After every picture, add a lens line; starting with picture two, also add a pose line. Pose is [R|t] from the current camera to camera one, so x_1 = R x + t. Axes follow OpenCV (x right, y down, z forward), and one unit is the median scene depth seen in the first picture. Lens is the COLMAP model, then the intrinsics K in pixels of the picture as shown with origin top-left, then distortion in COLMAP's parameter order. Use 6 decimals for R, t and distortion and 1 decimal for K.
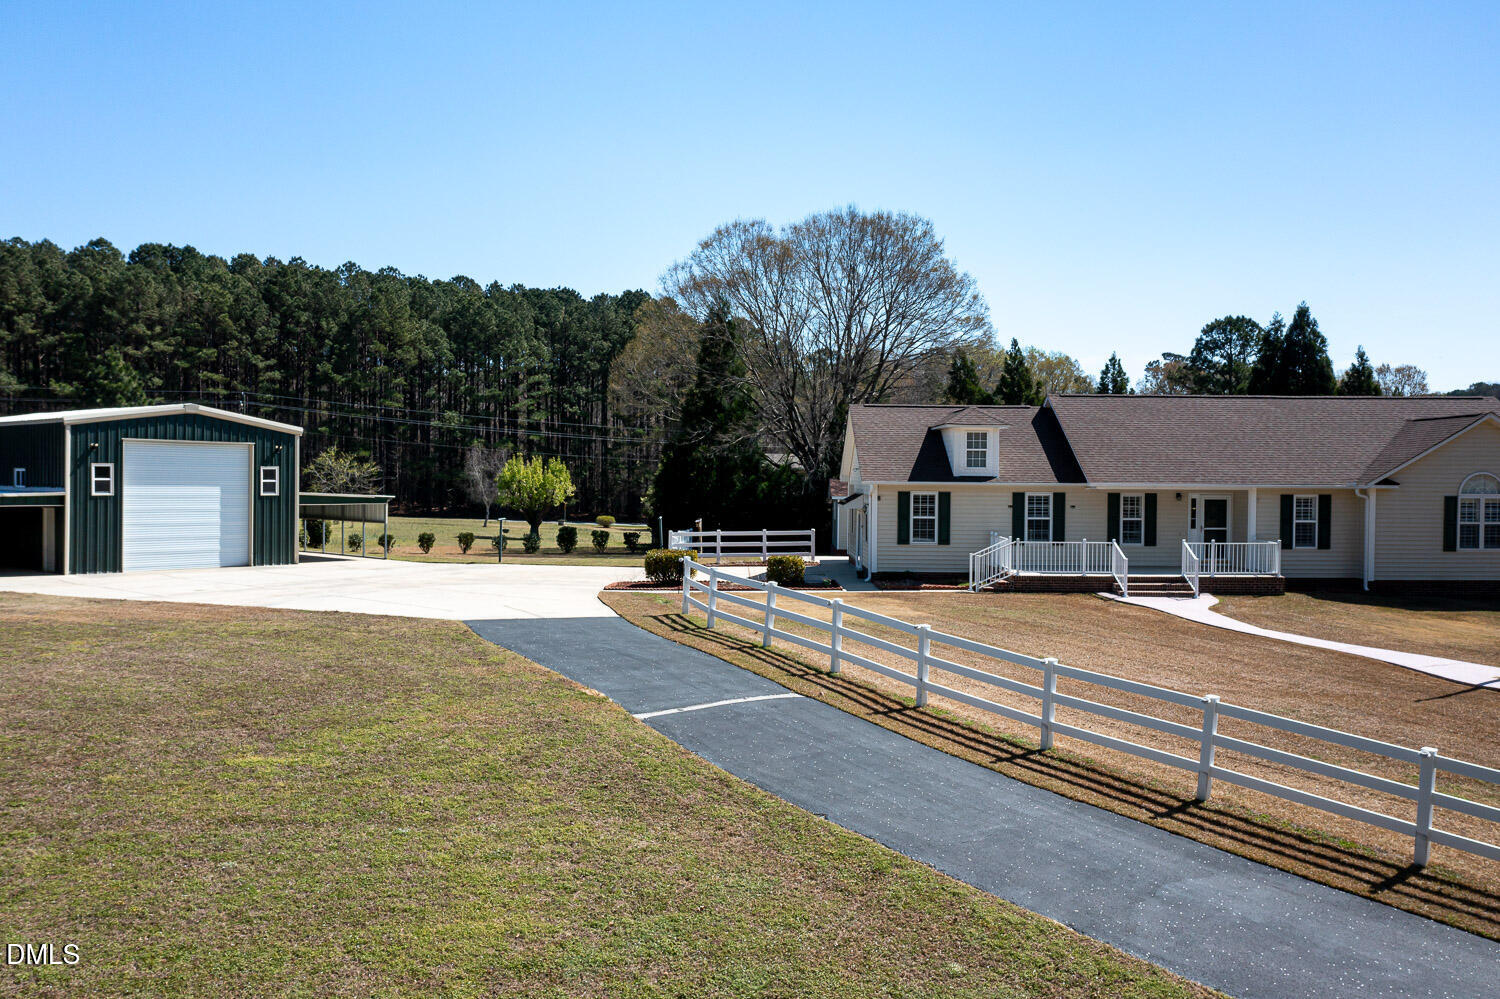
lens RADIAL K [[1206.8, 0, 746.9], [0, 1206.8, 494.8], [0, 0, 1]] dist [-0.006520, 0.005350]
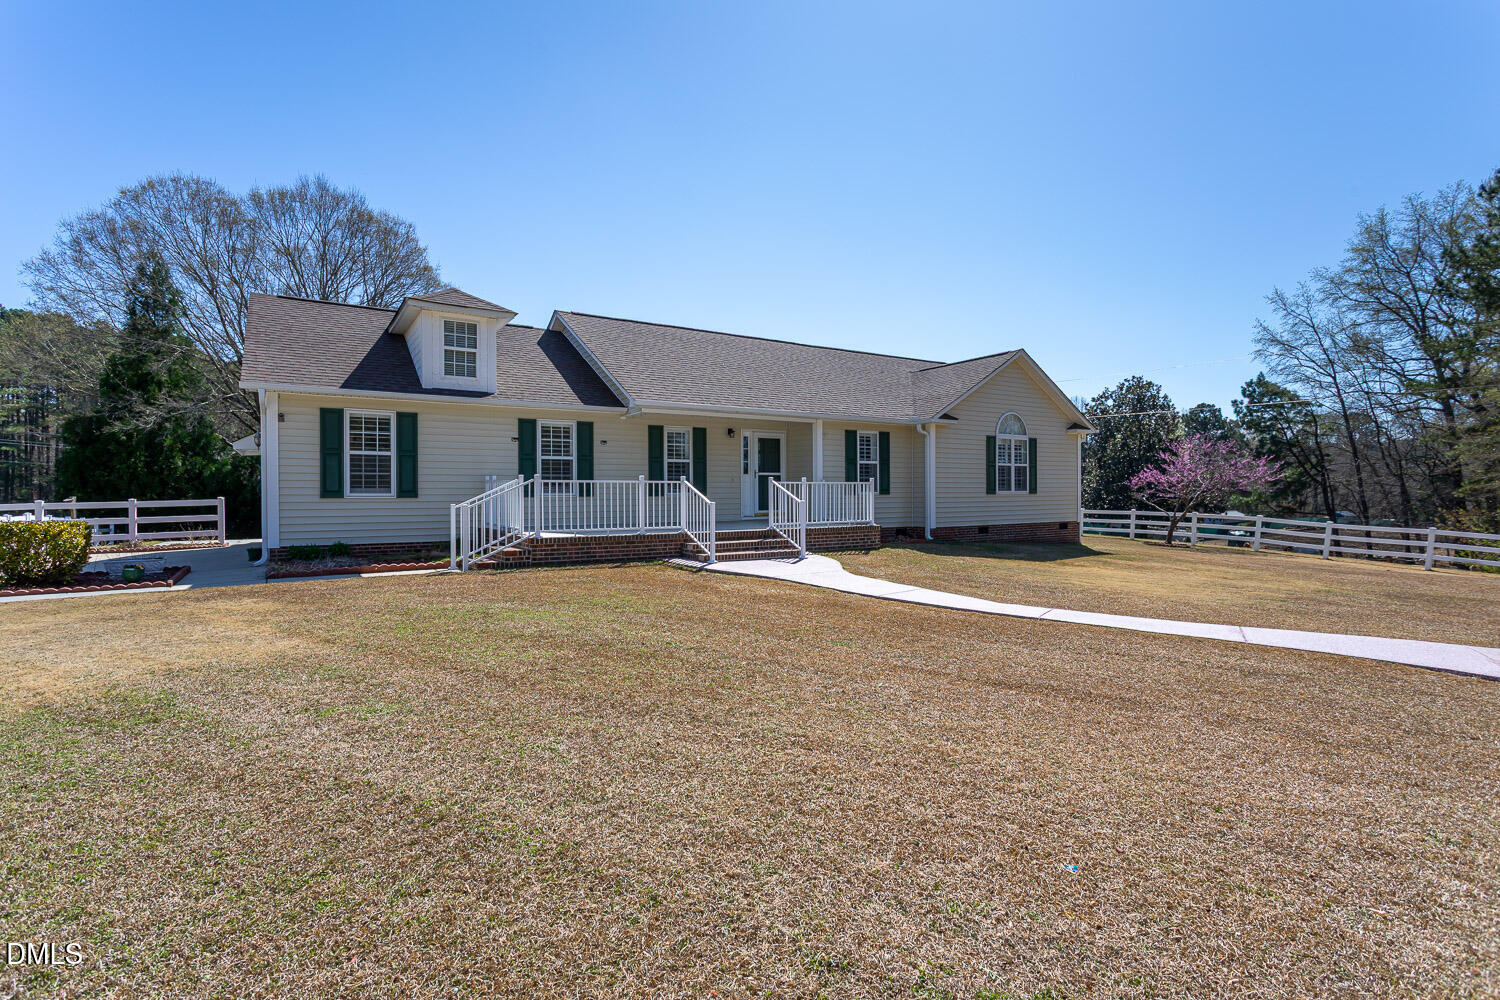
lens RADIAL K [[716.4, 0, 739.9], [0, 716.4, 494.3], [0, 0, 1]] dist [0.004413, 0.002166]
pose [[0.849125, -0.011008, 0.528077, 0.113672], [0.020250, 0.999726, -0.011721, 0.047185], [-0.527803, 0.020647, 0.849116, 0.596167]]
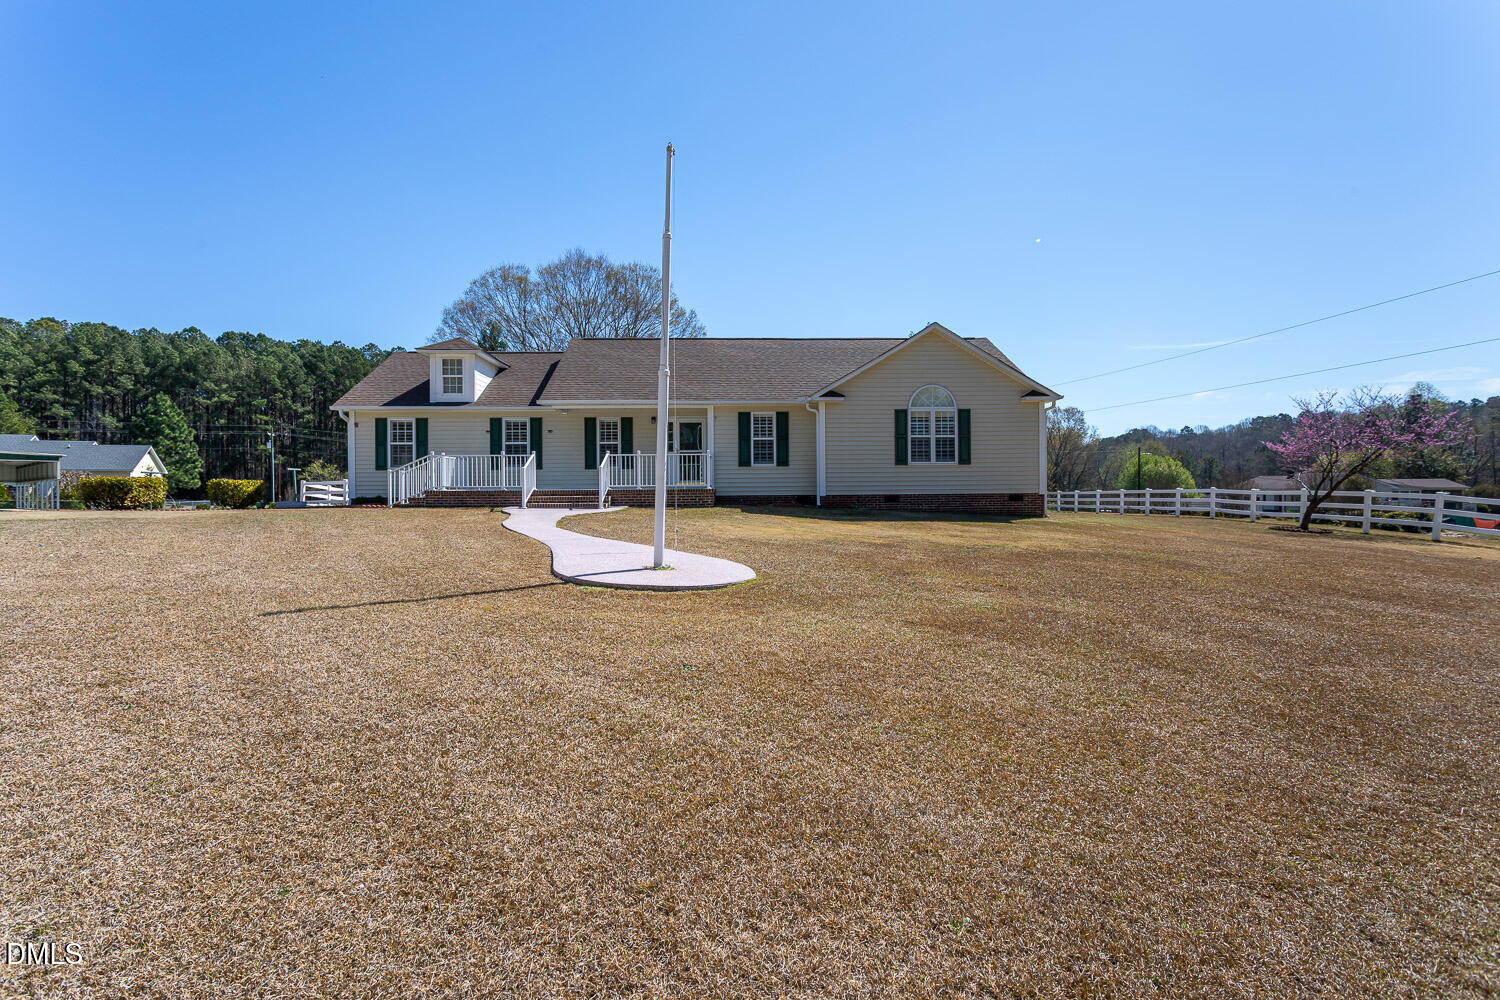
lens RADIAL K [[716.4, 0, 734.7], [0, 716.4, 497.6], [0, 0, 1]] dist [0.004413, 0.002166]
pose [[0.999640, -0.013601, 0.023137, 0.410683], [0.013952, 0.999789, -0.015101, 0.076897], [-0.022927, 0.015418, 0.999618, 0.391899]]
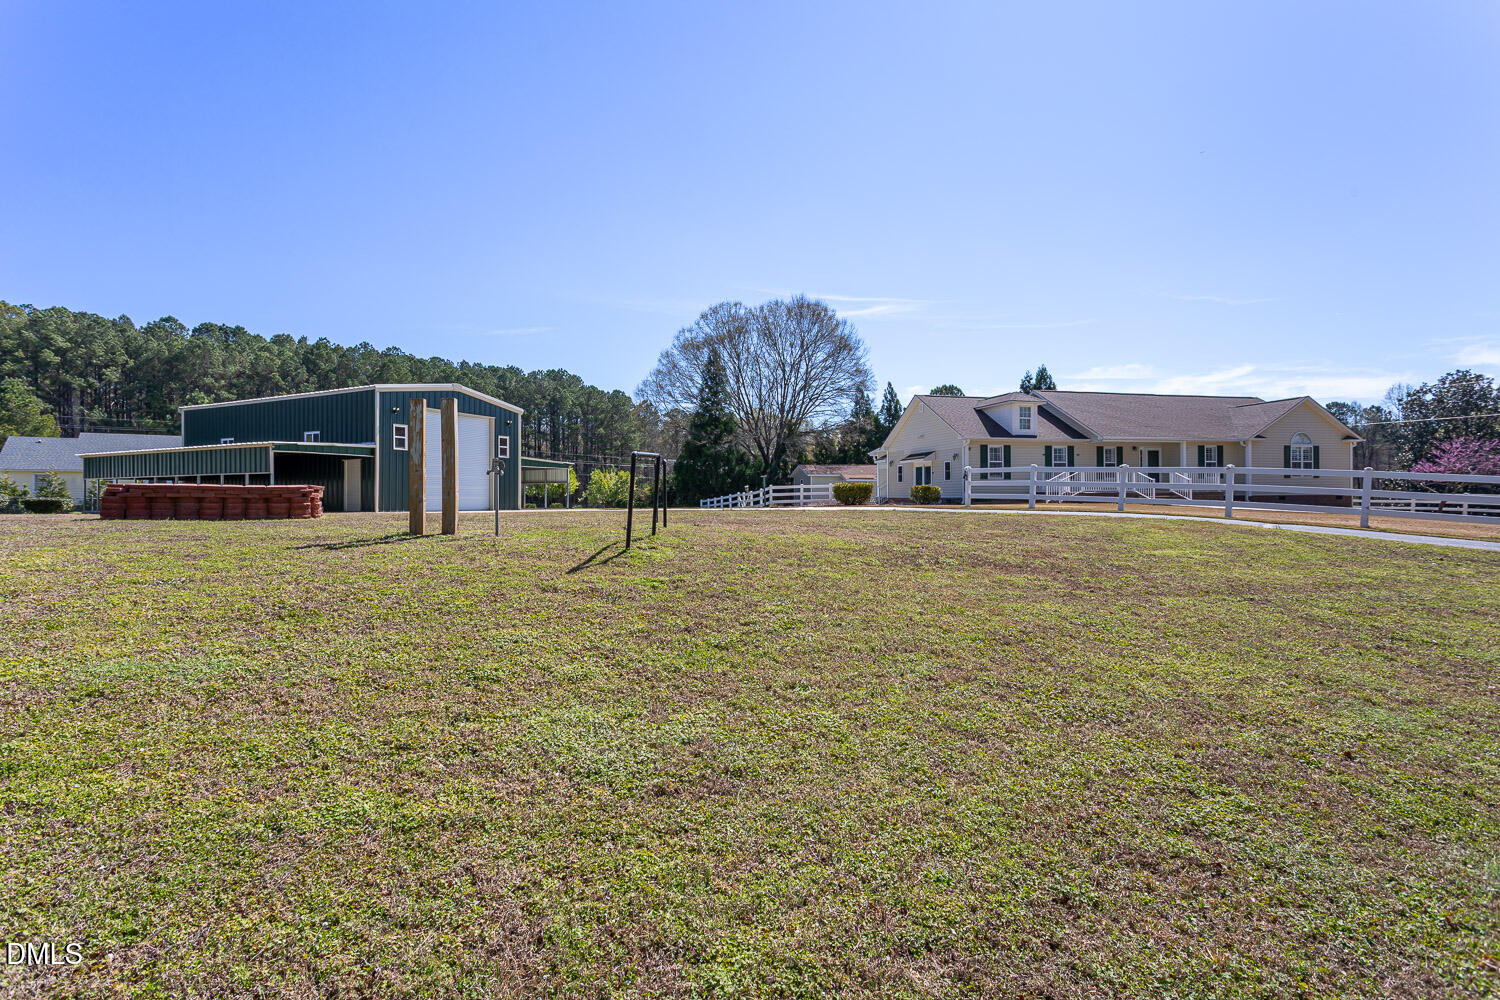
lens RADIAL K [[716.4, 0, 742.0], [0, 716.4, 493.4], [0, 0, 1]] dist [0.004413, 0.002166]
pose [[0.970921, -0.012733, 0.239062, -0.384361], [0.018328, 0.999607, -0.021199, 0.072192], [-0.238698, 0.024964, 0.970773, 0.191664]]
